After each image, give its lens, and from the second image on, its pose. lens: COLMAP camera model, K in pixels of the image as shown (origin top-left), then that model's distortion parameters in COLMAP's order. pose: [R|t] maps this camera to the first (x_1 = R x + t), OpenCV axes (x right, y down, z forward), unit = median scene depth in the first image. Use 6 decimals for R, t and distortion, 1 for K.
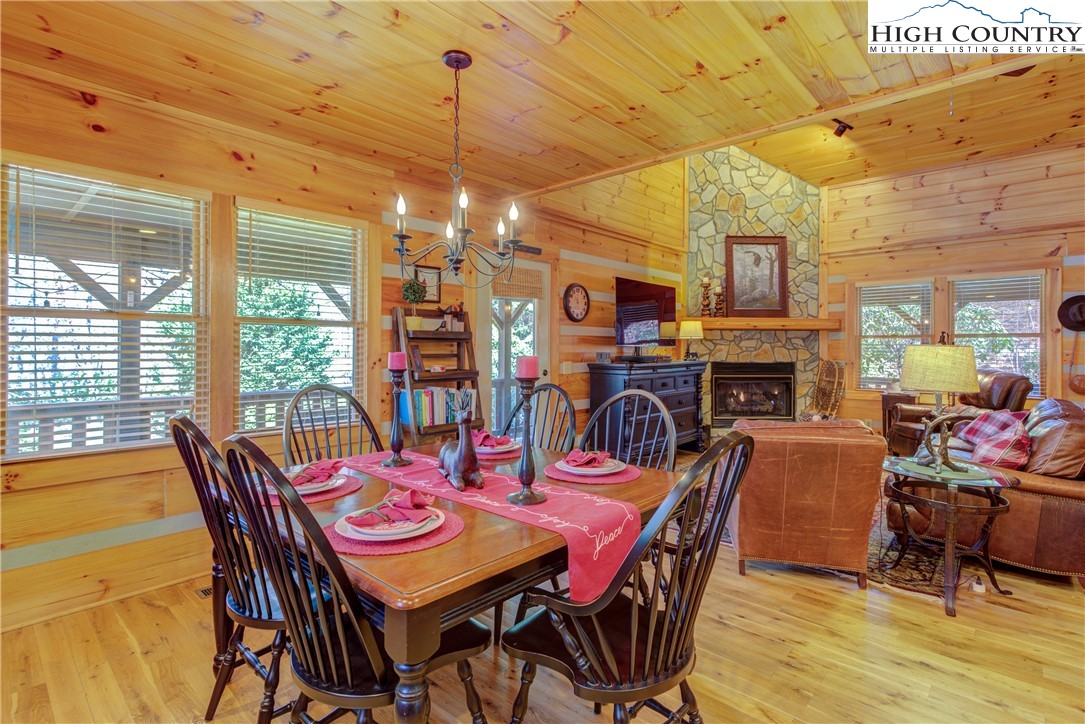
lens RADIAL K [[527.8, 0, 543.2], [0, 527.8, 344.7], [0, 0, 1]] dist [0.001668, 0.005919]
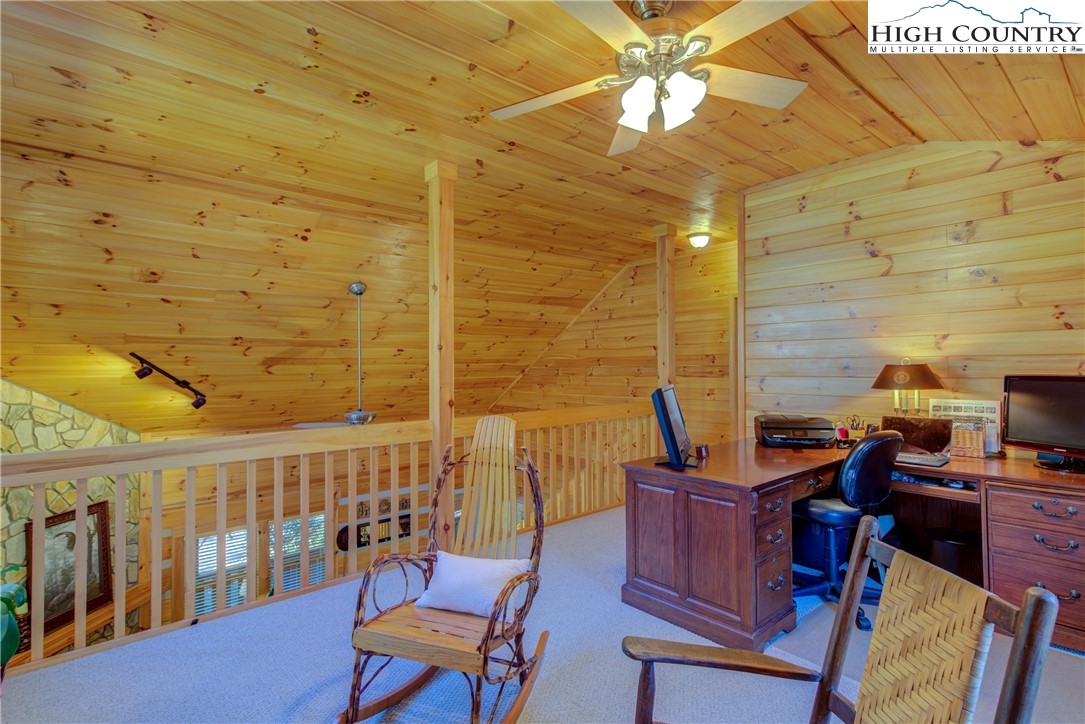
lens RADIAL K [[521.8, 0, 546.0], [0, 521.8, 347.8], [0, 0, 1]] dist [0.002188, 0.000419]
pose [[0.110405, 0.023406, 0.993611, -0.281084], [0.014344, 0.999581, -0.025141, -0.413128], [-0.993783, 0.017028, 0.110023, 0.225744]]
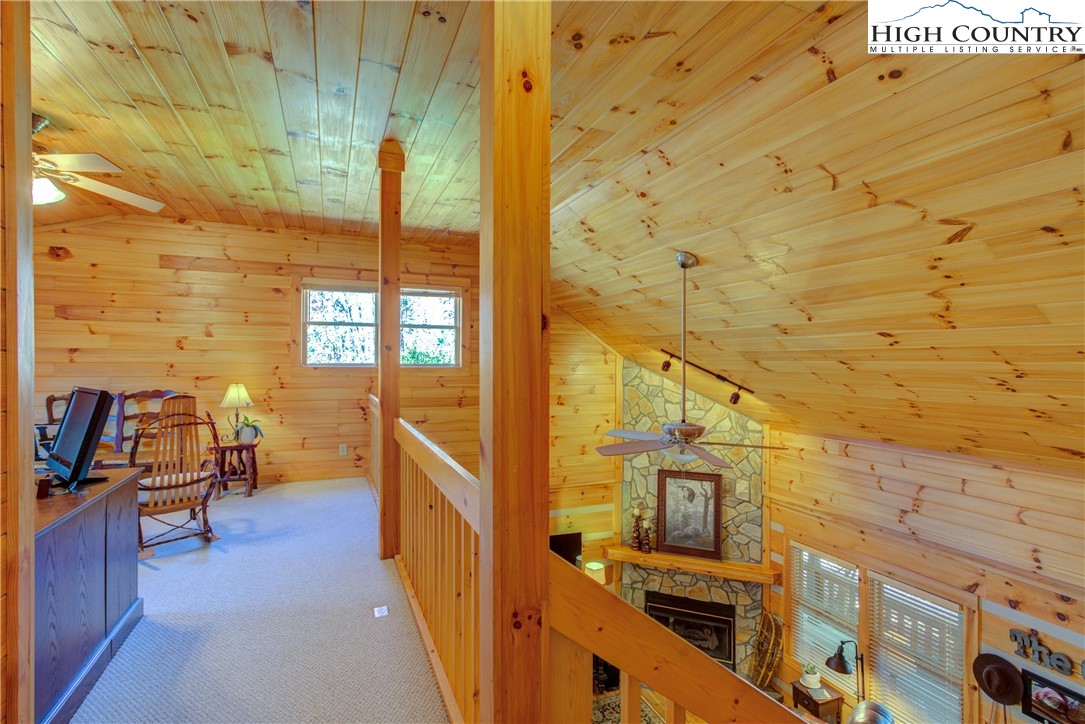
lens RADIAL K [[511.1, 0, 529.5], [0, 511.1, 361.6], [0, 0, 1]] dist [0.002384, 0.000995]
pose [[0.904515, -0.002562, -0.426435, 0.541522], [0.000118, 0.999983, -0.005758, -0.407087], [0.426443, 0.005158, 0.904500, 0.001000]]
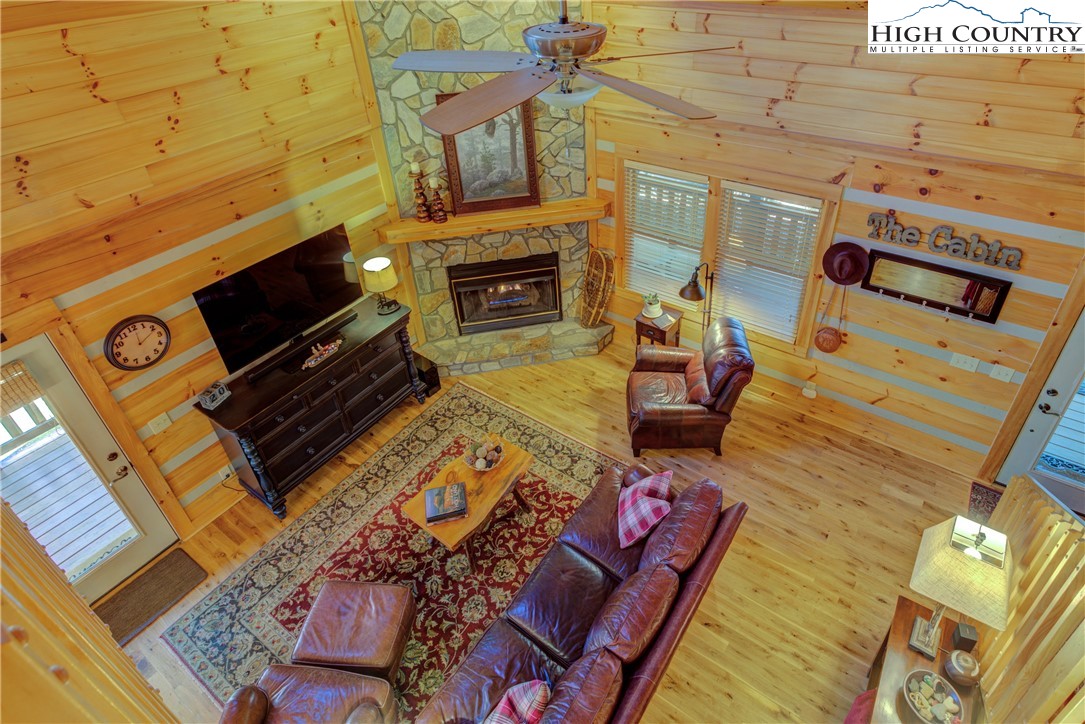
lens RADIAL K [[608.0, 0, 570.3], [0, 608.0, 303.8], [0, 0, 1]] dist [0.001254, 0.000715]
pose [[0.988870, -0.118398, 0.090094, 0.410058], [0.048566, 0.829270, 0.556733, -0.396987], [-0.140629, -0.546162, 0.825791, 0.231572]]
